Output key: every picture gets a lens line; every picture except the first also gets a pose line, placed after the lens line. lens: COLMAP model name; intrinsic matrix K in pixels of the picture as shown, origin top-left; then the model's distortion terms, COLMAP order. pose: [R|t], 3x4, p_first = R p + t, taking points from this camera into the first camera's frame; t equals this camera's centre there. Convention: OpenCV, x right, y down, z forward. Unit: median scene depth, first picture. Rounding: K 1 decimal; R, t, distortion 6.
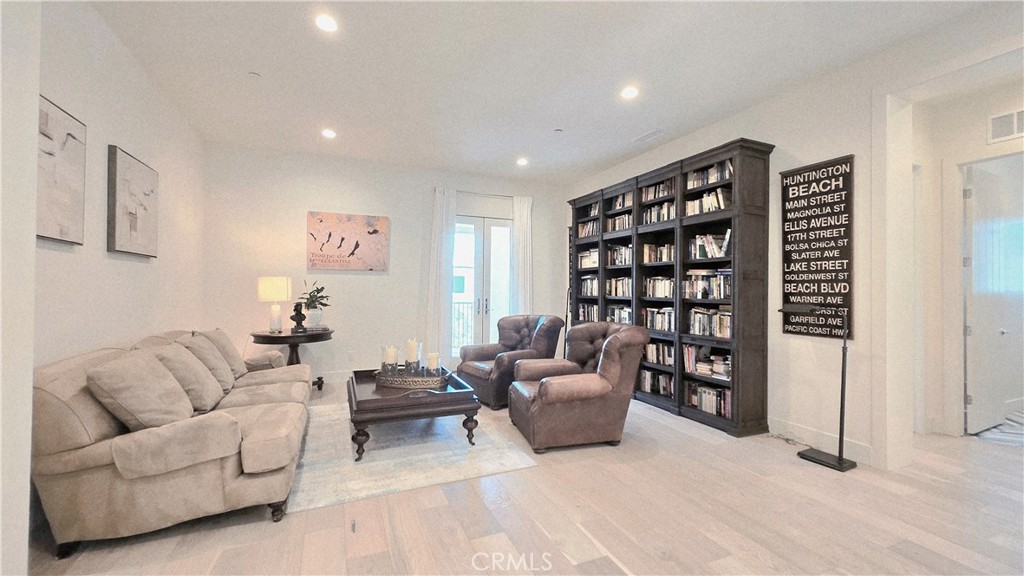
lens RADIAL K [[402.1, 0, 514.5], [0, 402.1, 289.3], [0, 0, 1]] dist [-0.002679, -0.000441]
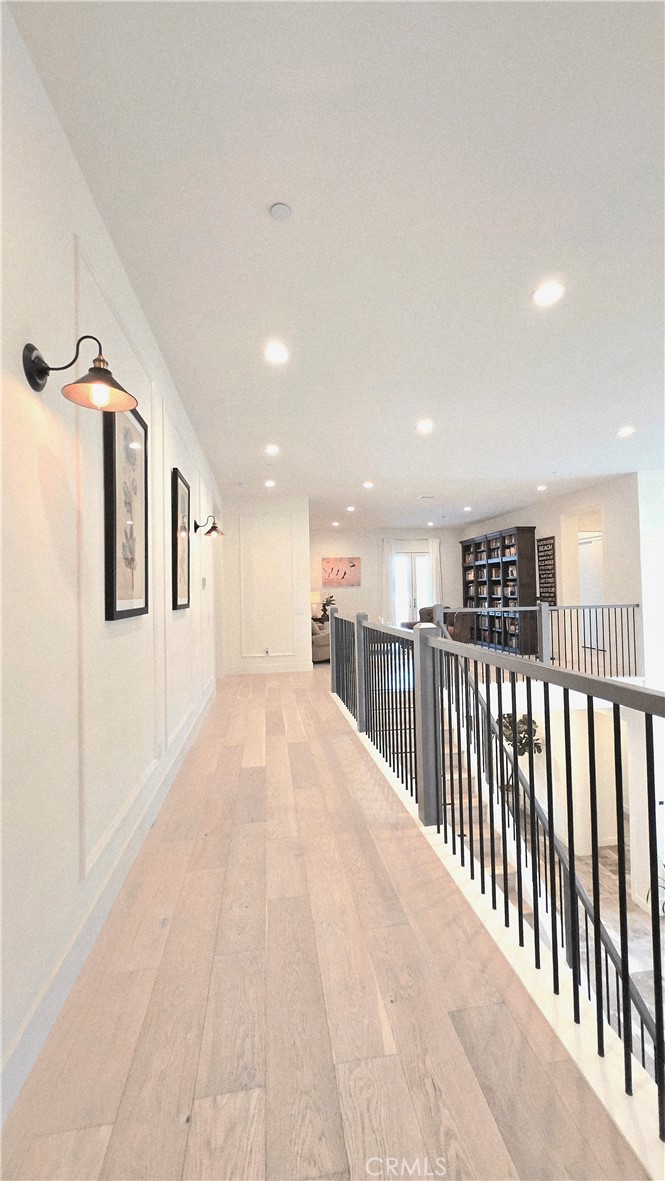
lens RADIAL K [[454.3, 0, 337.1], [0, 454.3, 586.0], [0, 0, 1]] dist [0.000736, 0.000053]
pose [[0.962015, -0.034979, -0.270746, 0.208840], [0.031477, 0.999355, -0.017268, -0.014075], [0.271176, 0.008090, 0.962496, -1.443636]]
